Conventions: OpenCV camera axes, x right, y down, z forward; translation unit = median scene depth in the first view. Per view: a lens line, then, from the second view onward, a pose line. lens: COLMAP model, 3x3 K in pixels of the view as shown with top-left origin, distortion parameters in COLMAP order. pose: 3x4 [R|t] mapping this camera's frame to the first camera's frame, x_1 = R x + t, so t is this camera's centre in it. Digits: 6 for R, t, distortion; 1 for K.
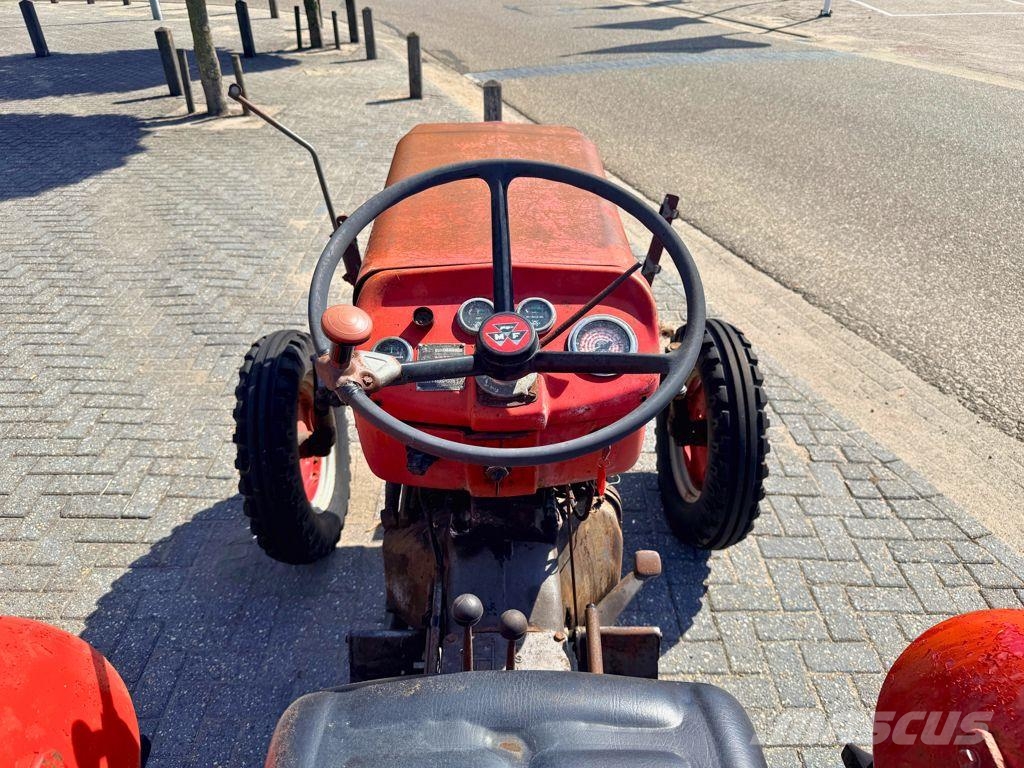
lens RADIAL K [[664.8, 0, 512.0], [0, 664.8, 384.0], [0, 0, 1]] dist [0.001311, 0.000135]
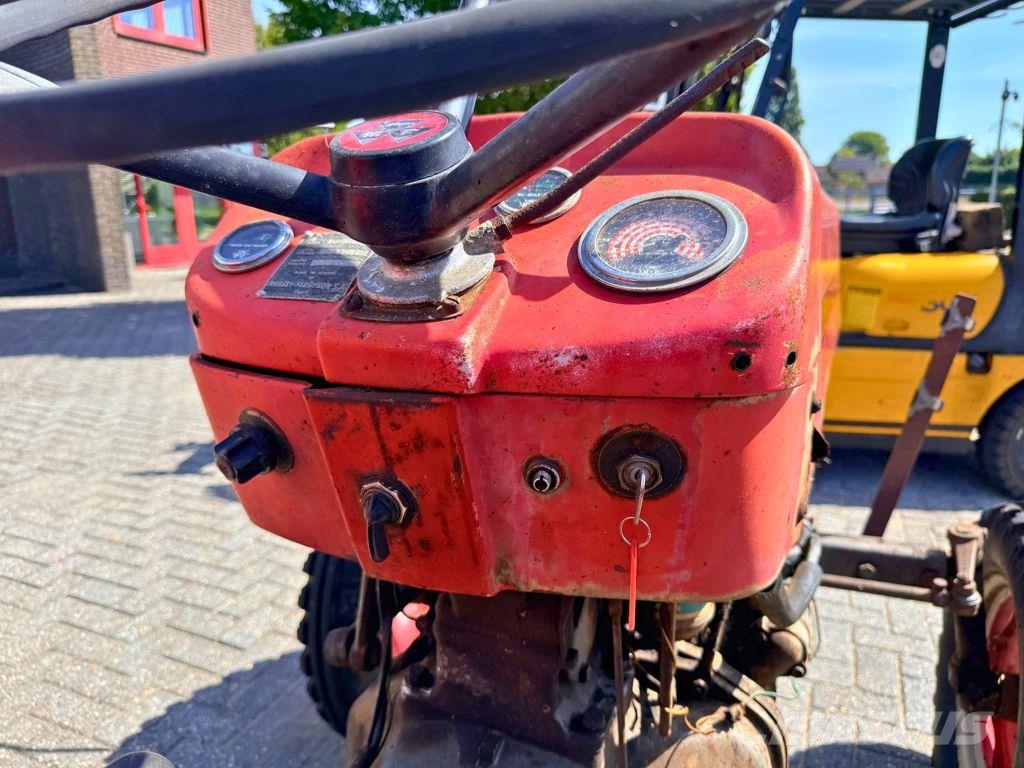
lens RADIAL K [[716.7, 0, 512.0], [0, 716.7, 384.0], [0, 0, 1]] dist [0.049744, -0.085685]
pose [[0.924917, 0.090980, -0.369122, 0.156507], [-0.196875, 0.945233, -0.260336, 0.114874], [0.325221, 0.313460, 0.892174, 0.402977]]
